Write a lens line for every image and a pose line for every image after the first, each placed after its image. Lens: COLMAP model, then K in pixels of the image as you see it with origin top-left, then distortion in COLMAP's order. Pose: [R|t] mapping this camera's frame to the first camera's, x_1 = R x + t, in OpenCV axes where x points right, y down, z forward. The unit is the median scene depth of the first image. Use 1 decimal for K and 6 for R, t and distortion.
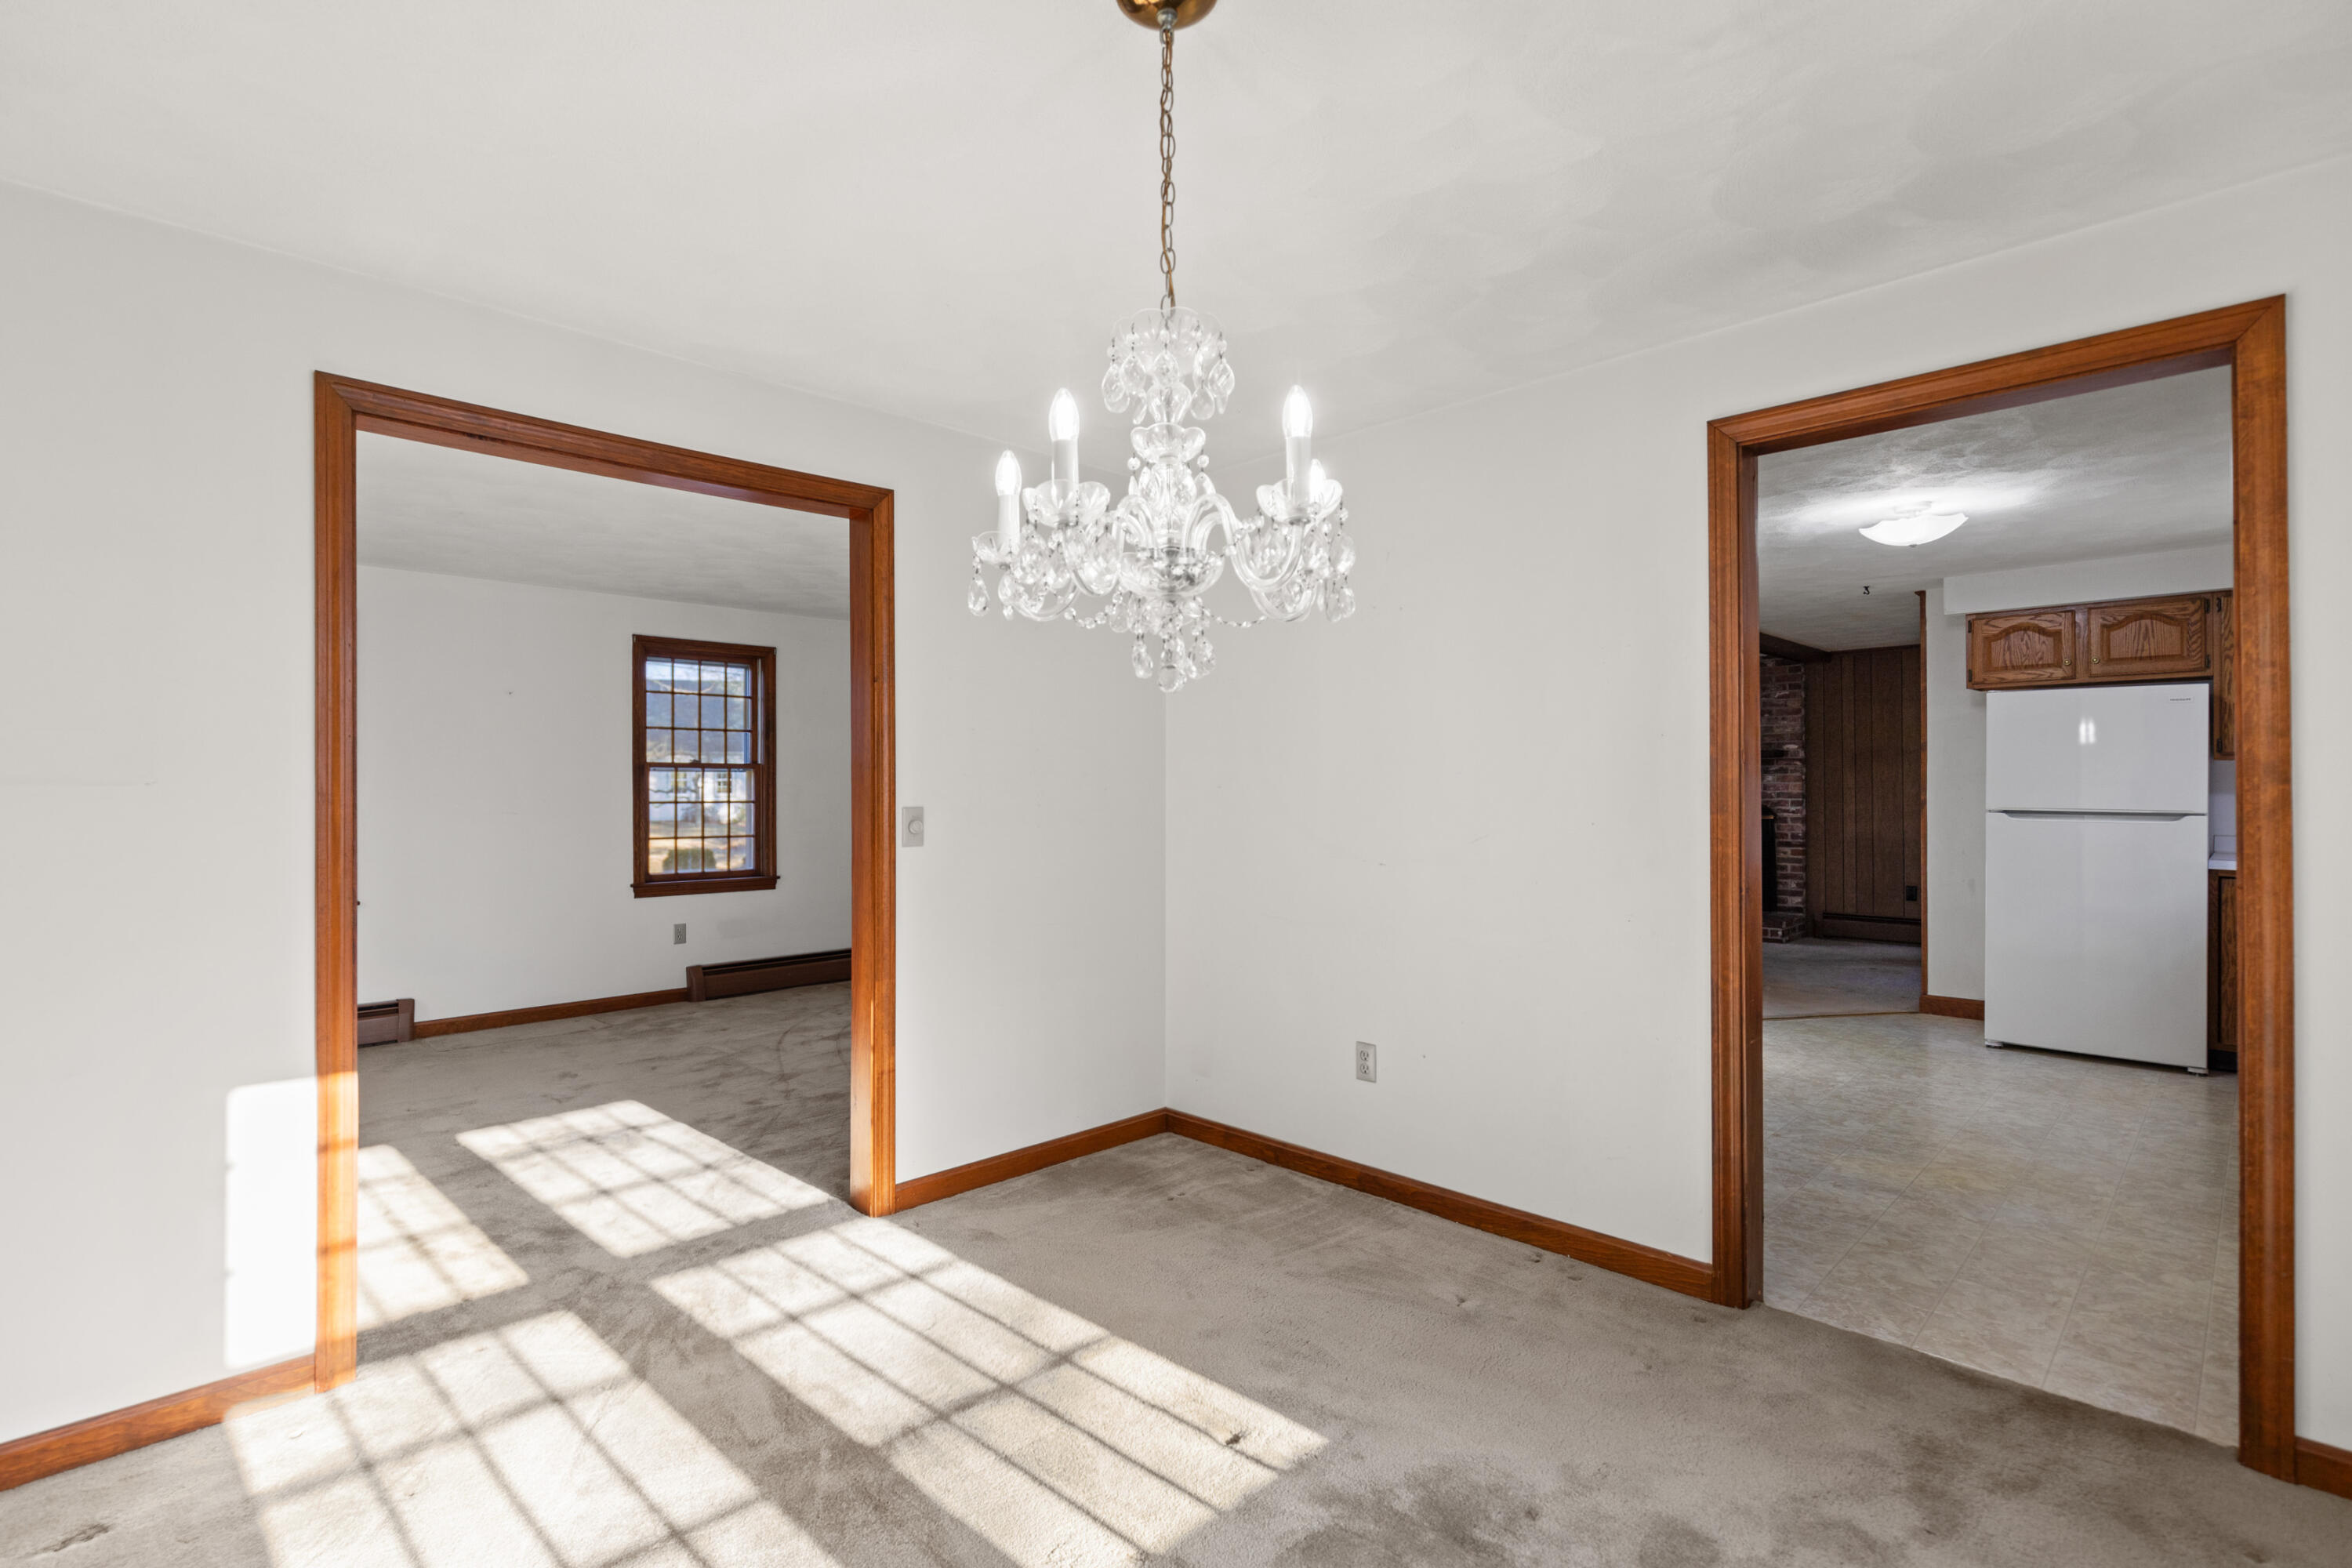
lens RADIAL K [[1127.3, 0, 1157.6], [0, 1127.3, 784.3], [0, 0, 1]] dist [0.001845, 0.000145]
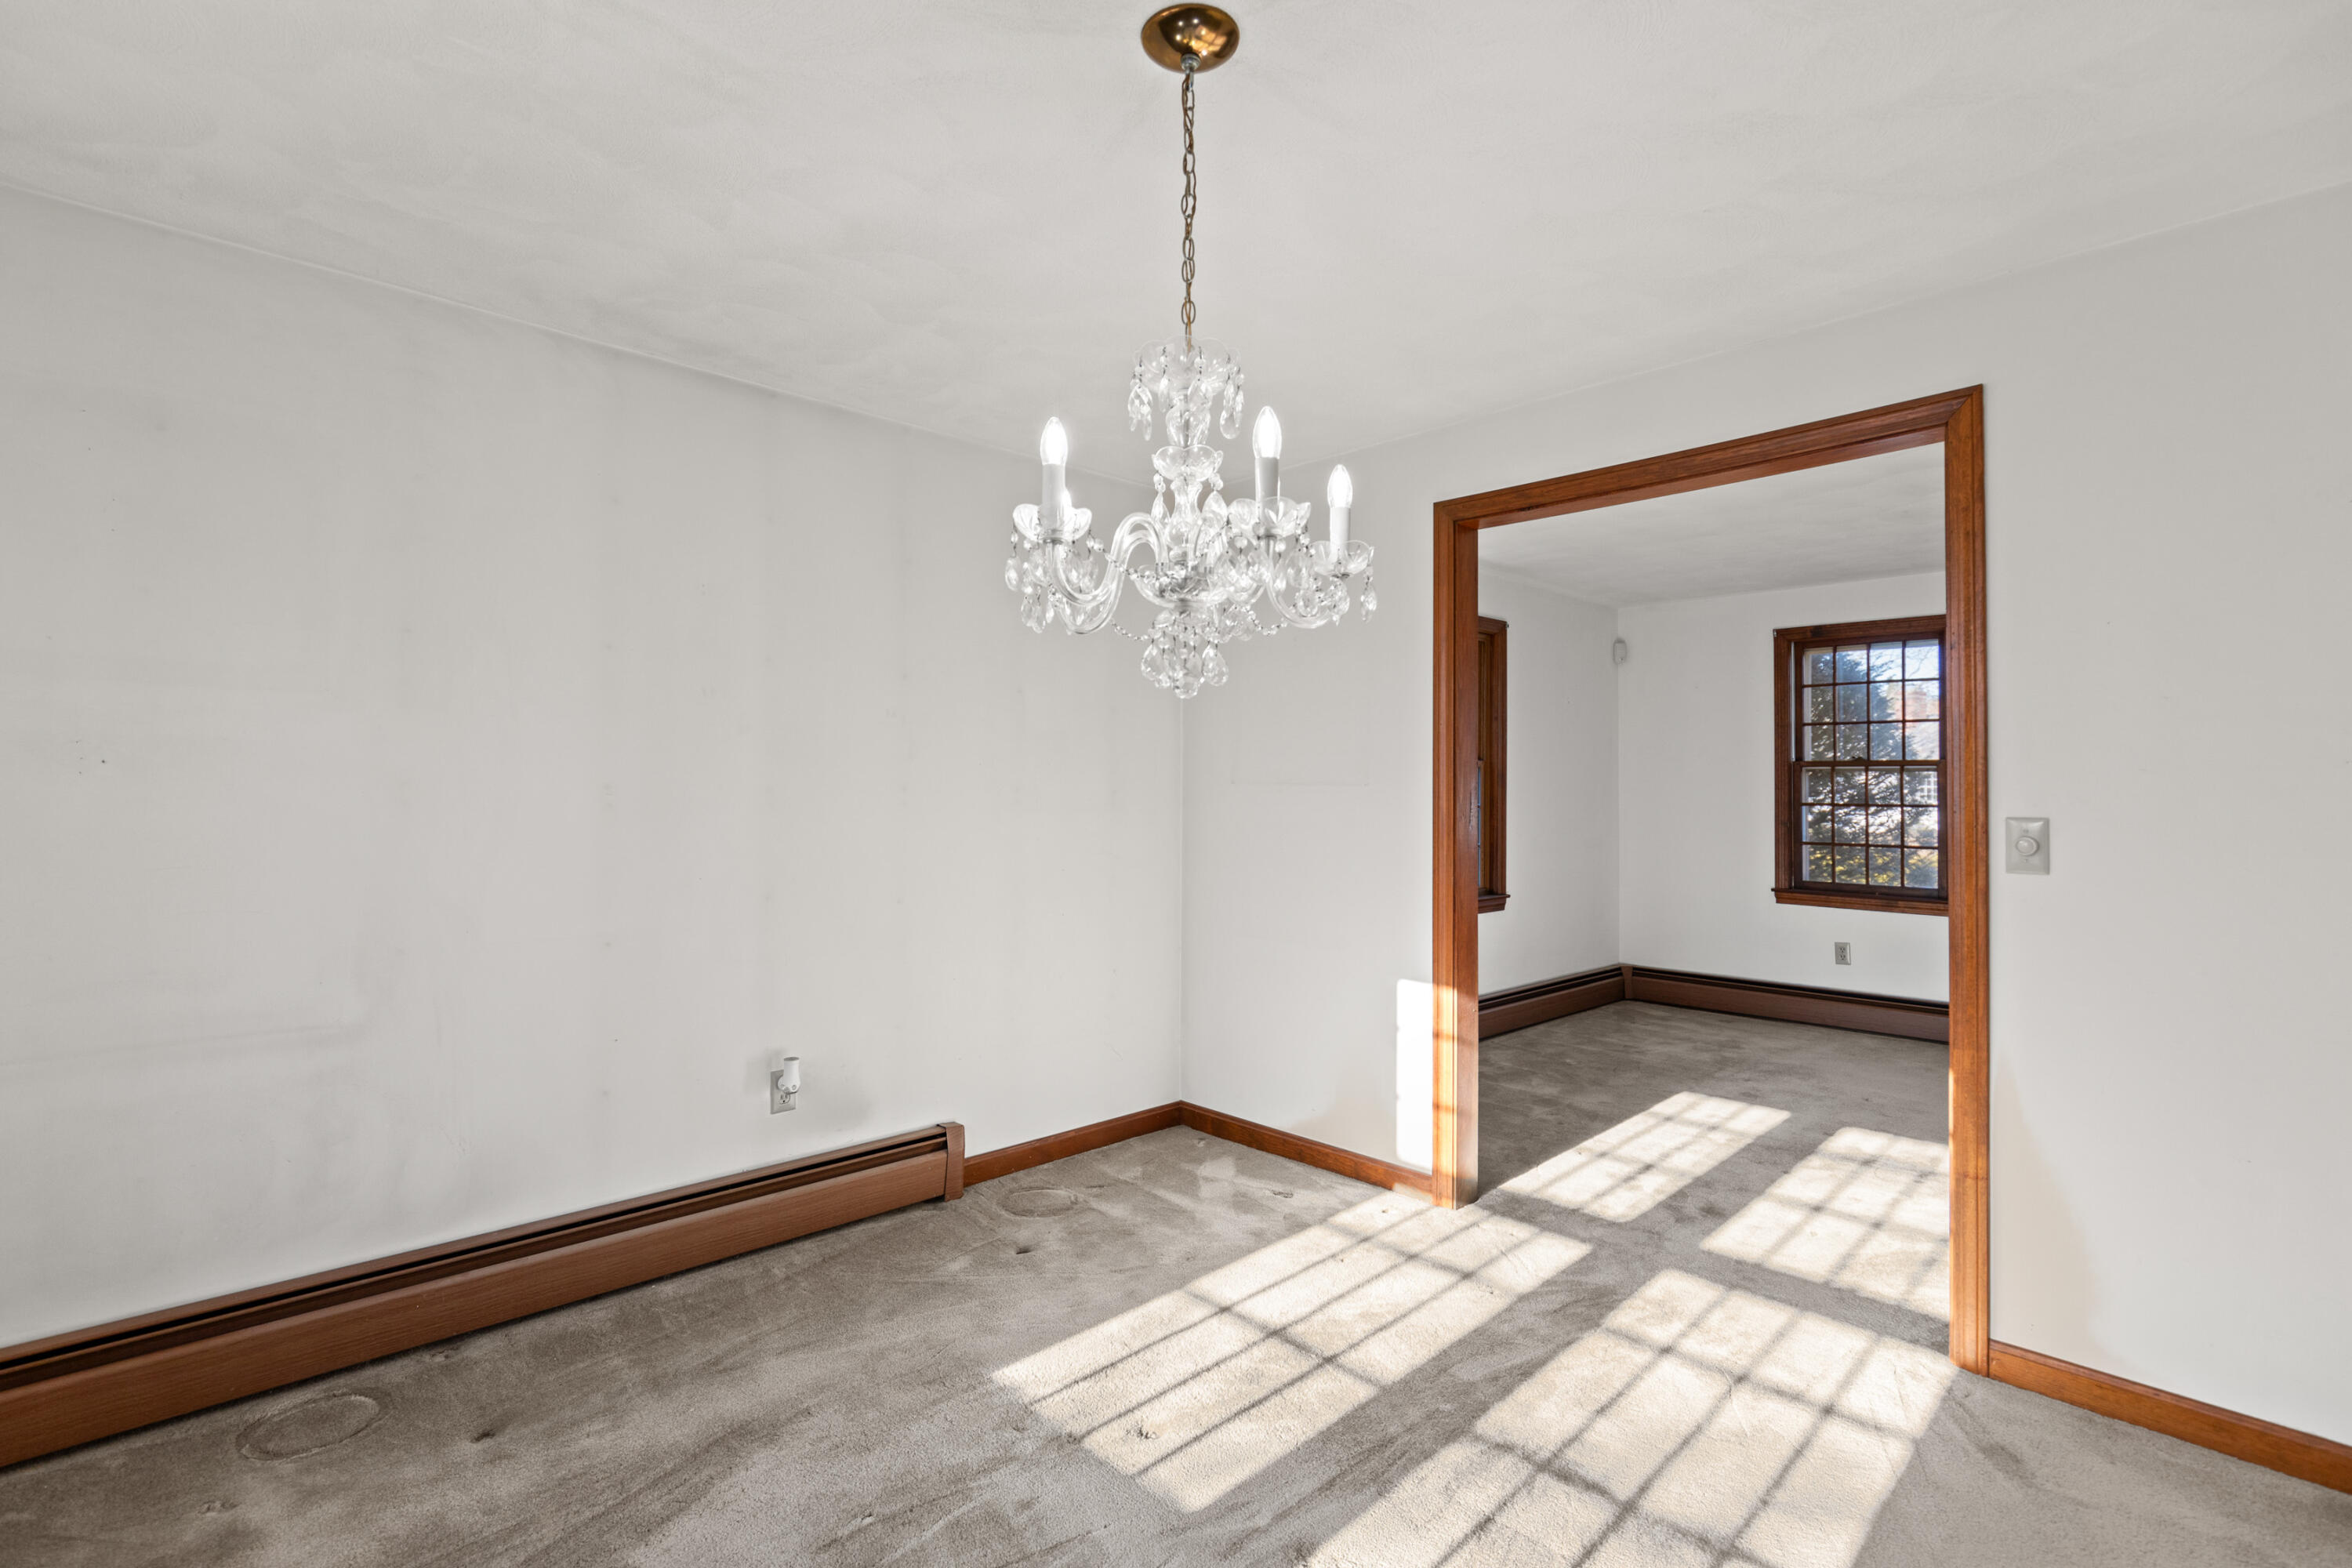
lens RADIAL K [[1127.3, 0, 1161.2], [0, 1127.3, 773.8], [0, 0, 1]] dist [0.001845, 0.000145]
pose [[-0.023241, -0.010819, -0.999671, 0.594693], [-0.003211, 0.999937, -0.010747, 0.002925], [0.999725, 0.002961, -0.023274, 0.562850]]
